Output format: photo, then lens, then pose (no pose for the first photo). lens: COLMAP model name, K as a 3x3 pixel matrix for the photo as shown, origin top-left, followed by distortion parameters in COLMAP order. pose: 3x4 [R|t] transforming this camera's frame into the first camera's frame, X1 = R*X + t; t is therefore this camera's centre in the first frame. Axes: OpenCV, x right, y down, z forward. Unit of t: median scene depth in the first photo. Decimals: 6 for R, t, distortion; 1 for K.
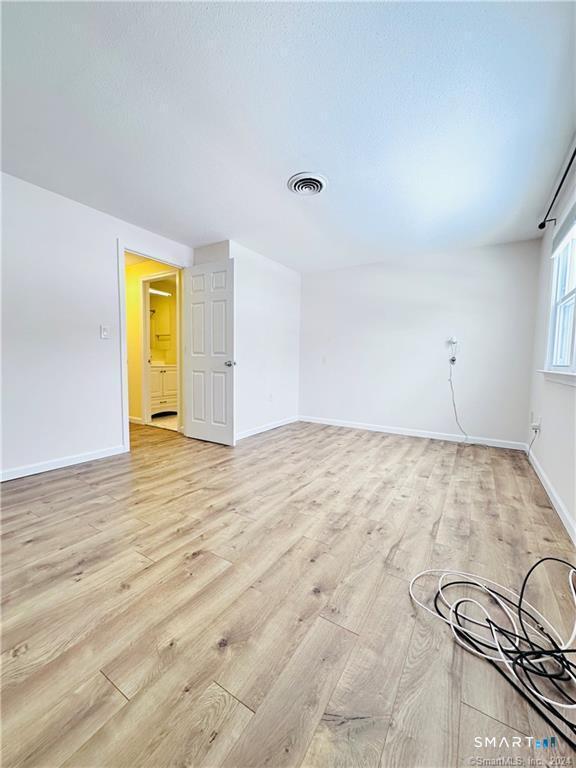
lens RADIAL K [[308.0, 0, 288.2], [0, 308.0, 386.3], [0, 0, 1]] dist [-0.001785, 0.000741]
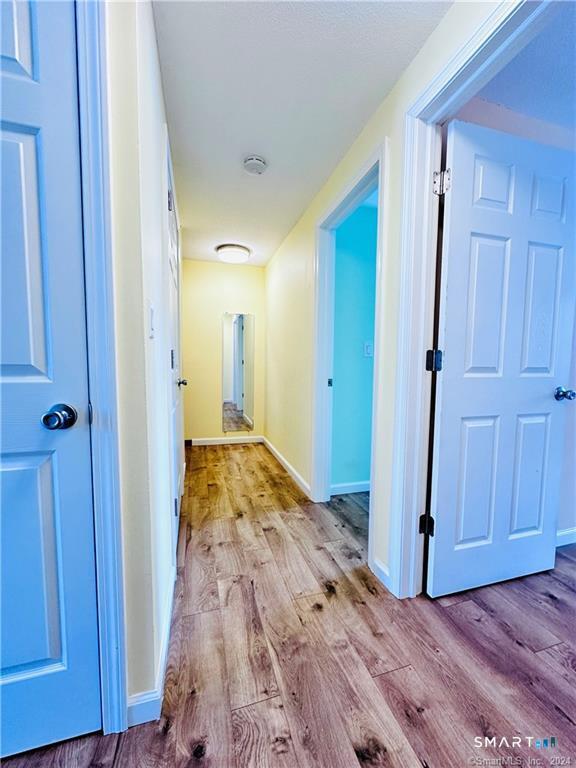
lens RADIAL K [[308.0, 0, 288.2], [0, 308.0, 386.3], [0, 0, 1]] dist [-0.001785, 0.000741]
pose [[-0.663113, 0.035589, -0.747673, 0.363161], [-0.075398, 0.990613, 0.114023, -0.062942], [0.744712, 0.131983, -0.654205, 1.583774]]
